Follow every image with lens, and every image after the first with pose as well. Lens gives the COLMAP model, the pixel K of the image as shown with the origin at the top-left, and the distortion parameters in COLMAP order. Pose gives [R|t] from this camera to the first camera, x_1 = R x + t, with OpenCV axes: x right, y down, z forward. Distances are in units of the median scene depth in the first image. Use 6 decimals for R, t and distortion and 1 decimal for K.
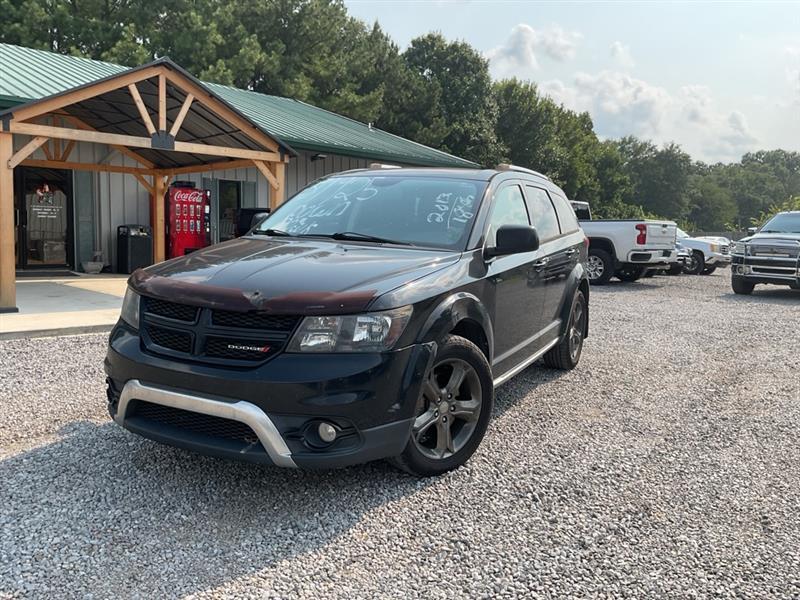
lens RADIAL K [[661.9, 0, 399.6], [0, 661.9, 296.6], [0, 0, 1]] dist [0.039527, -0.095344]
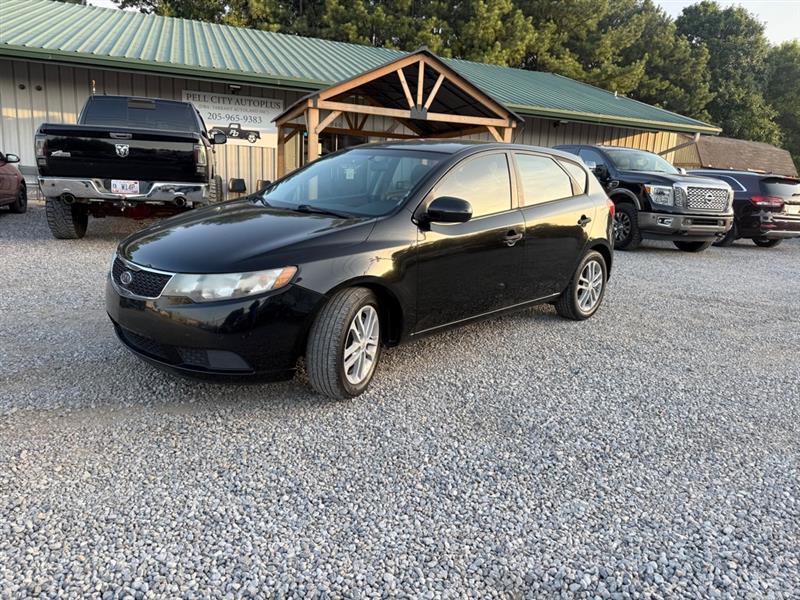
lens RADIAL K [[560.7, 0, 400.5], [0, 560.7, 304.5], [0, 0, 1]] dist [0.023158, -0.032262]
pose [[0.909827, 0.110981, -0.399872, 0.072039], [-0.071258, 0.991045, 0.112922, 0.017227], [0.408824, -0.074246, 0.909588, -0.051182]]
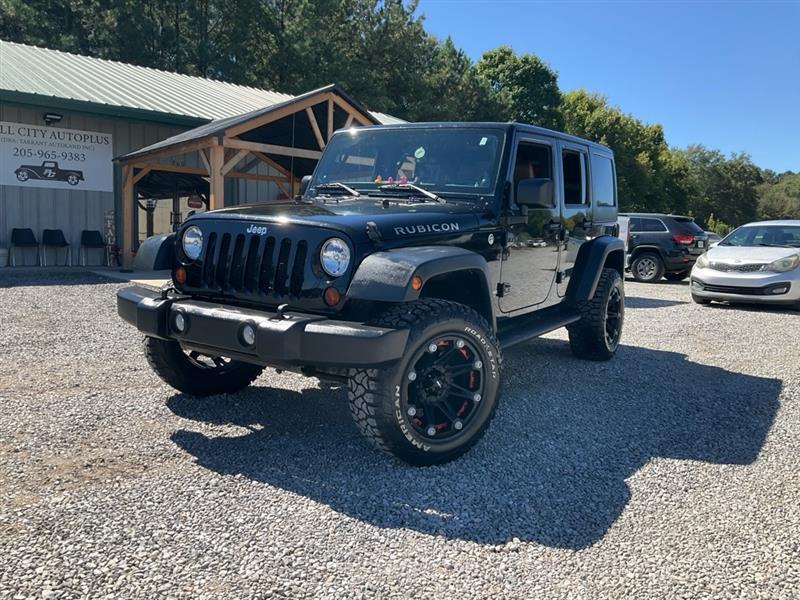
lens RADIAL K [[661.9, 0, 399.6], [0, 661.9, 296.6], [0, 0, 1]] dist [0.039527, -0.095344]
pose [[0.996742, 0.012567, -0.079673, -0.086521], [-0.013682, 0.999816, -0.013468, 0.028711], [0.079489, 0.014514, 0.996730, -0.133407]]
